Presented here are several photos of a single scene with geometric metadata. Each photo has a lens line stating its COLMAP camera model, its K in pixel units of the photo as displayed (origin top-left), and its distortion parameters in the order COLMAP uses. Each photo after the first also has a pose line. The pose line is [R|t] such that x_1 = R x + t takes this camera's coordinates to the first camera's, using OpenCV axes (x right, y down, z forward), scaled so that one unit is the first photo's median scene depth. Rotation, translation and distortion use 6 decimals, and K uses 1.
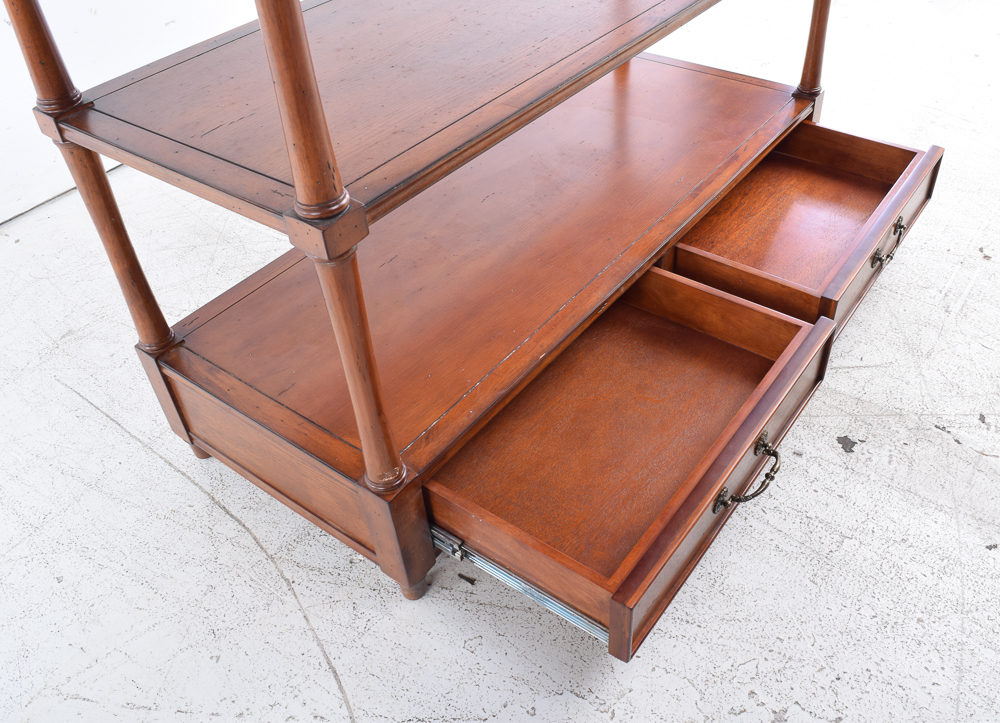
lens RADIAL K [[861.2, 0, 545.6], [0, 861.2, 350.6], [0, 0, 1]] dist [-0.097895, 0.025859]
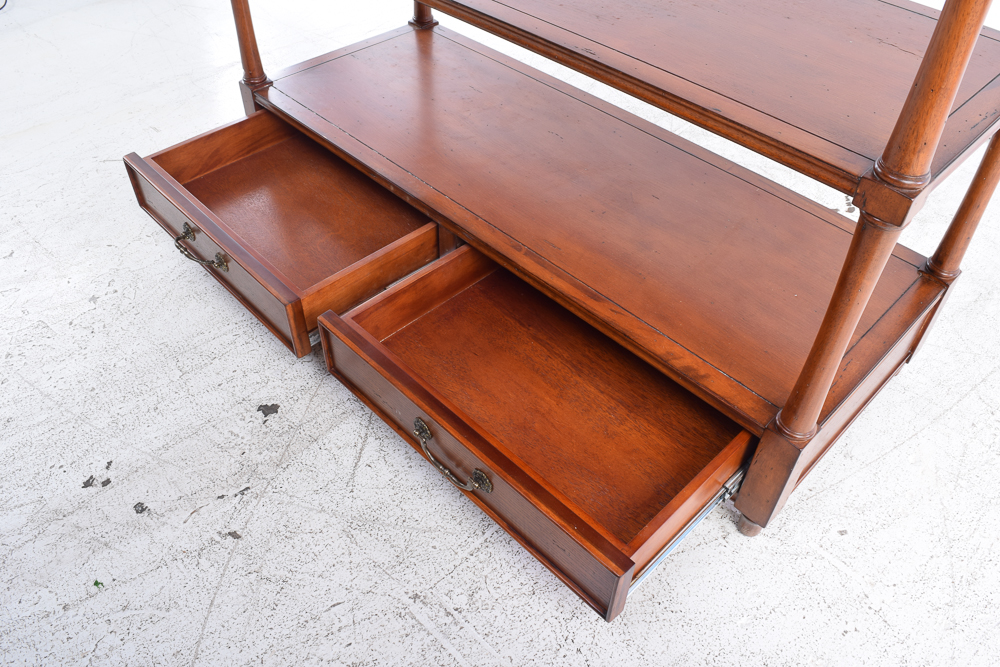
lens RADIAL K [[783.3, 0, 499.4], [0, 783.3, 331.8], [0, 0, 1]] dist [-0.090415, 0.008509]
pose [[-0.177169, 0.710562, -0.680965, 1.032480], [-0.653287, 0.432588, 0.621357, -0.827708], [0.736089, 0.554950, 0.387559, 0.915531]]
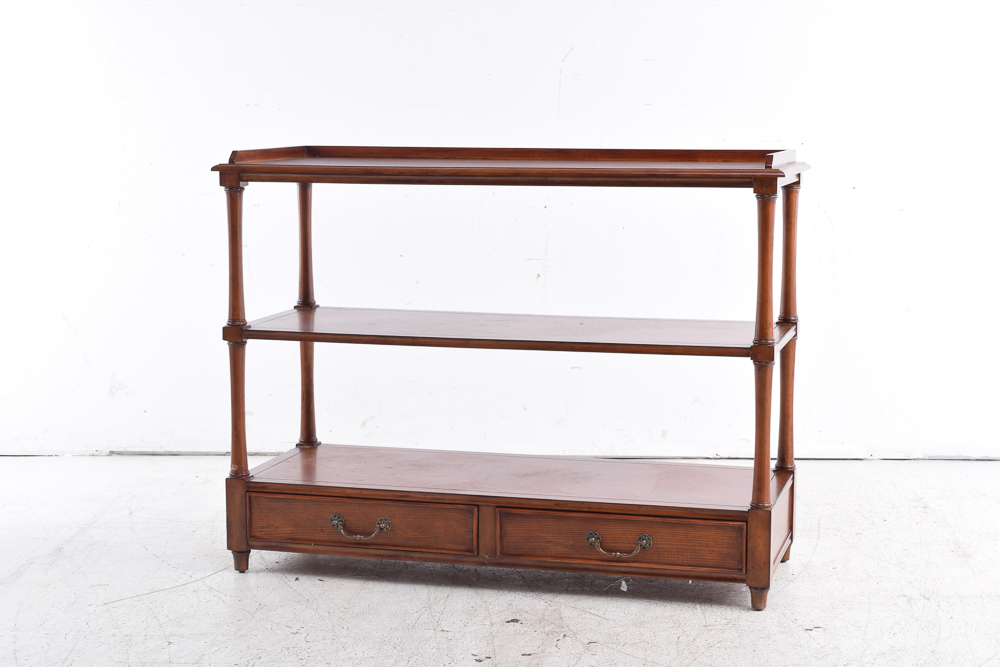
lens RADIAL K [[1814.0, 0, 491.9], [0, 1814.0, 329.3], [0, 0, 1]] dist [0.041041, 0.000000]
pose [[0.557780, 0.143875, -0.817424, 3.166325], [-0.559436, 0.792693, -0.242216, 0.552567], [0.613118, 0.592399, 0.522637, -1.020034]]
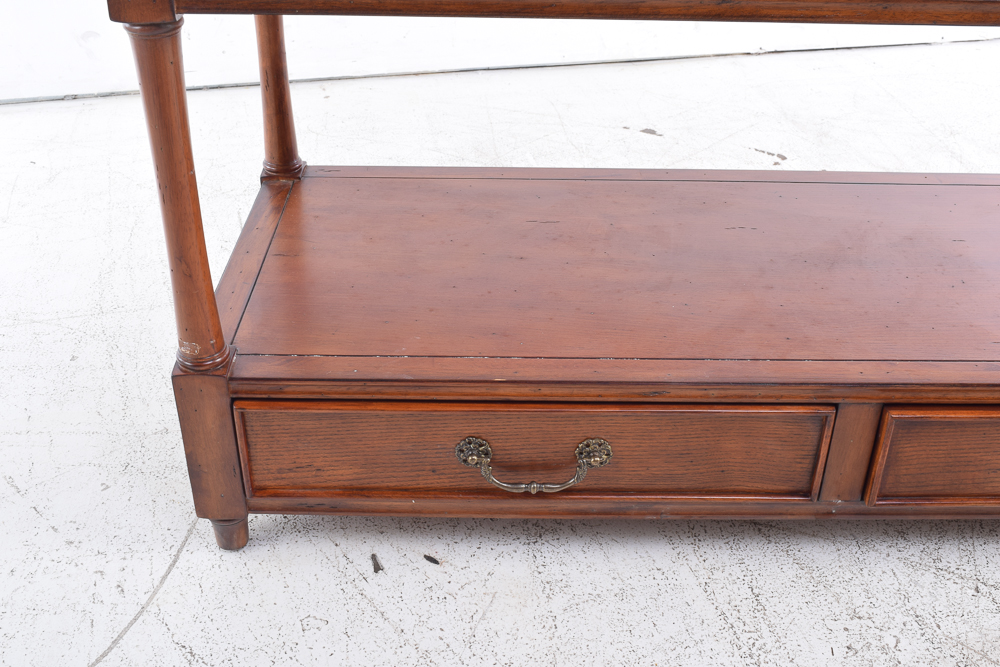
lens RADIAL K [[1115.0, 0, 504.3], [0, 1115.0, 325.5], [0, 0, 1]] dist [-0.062092, 0.000000]
pose [[0.760426, 0.379144, -0.527259, 0.448618], [-0.455001, 0.890347, -0.015979, 0.043194], [0.463385, 0.252054, 0.849555, 0.162567]]
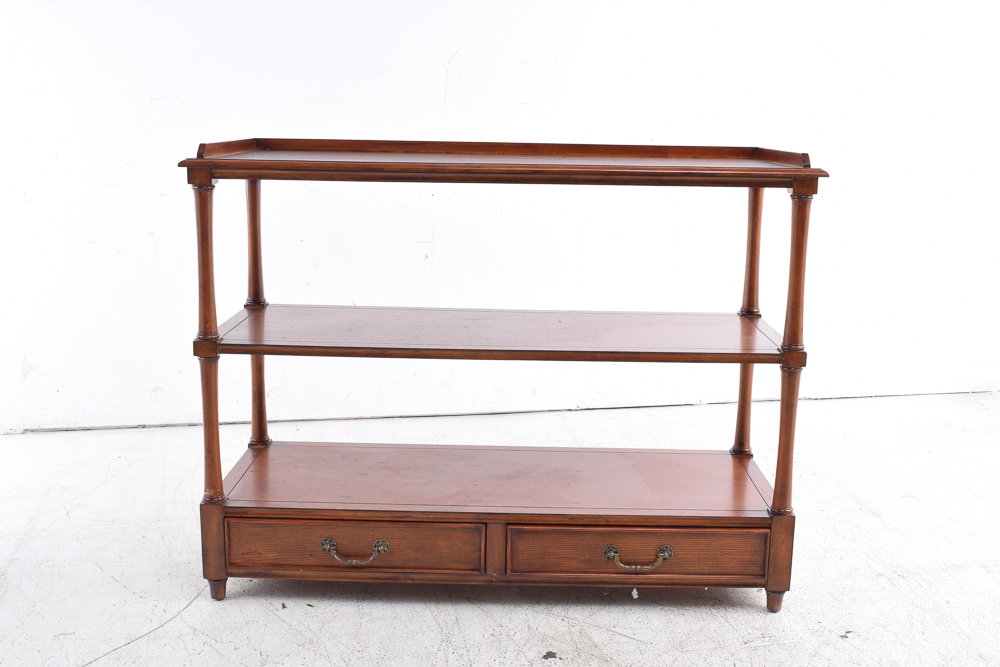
lens RADIAL K [[1115.0, 0, 499.3], [0, 1115.0, 326.2], [0, 0, 1]] dist [-0.062092, 0.000000]
pose [[0.748436, 0.175543, -0.639553, 1.513532], [-0.467182, 0.824009, -0.320548, 0.321160], [0.470728, 0.538697, 0.698728, -0.585687]]
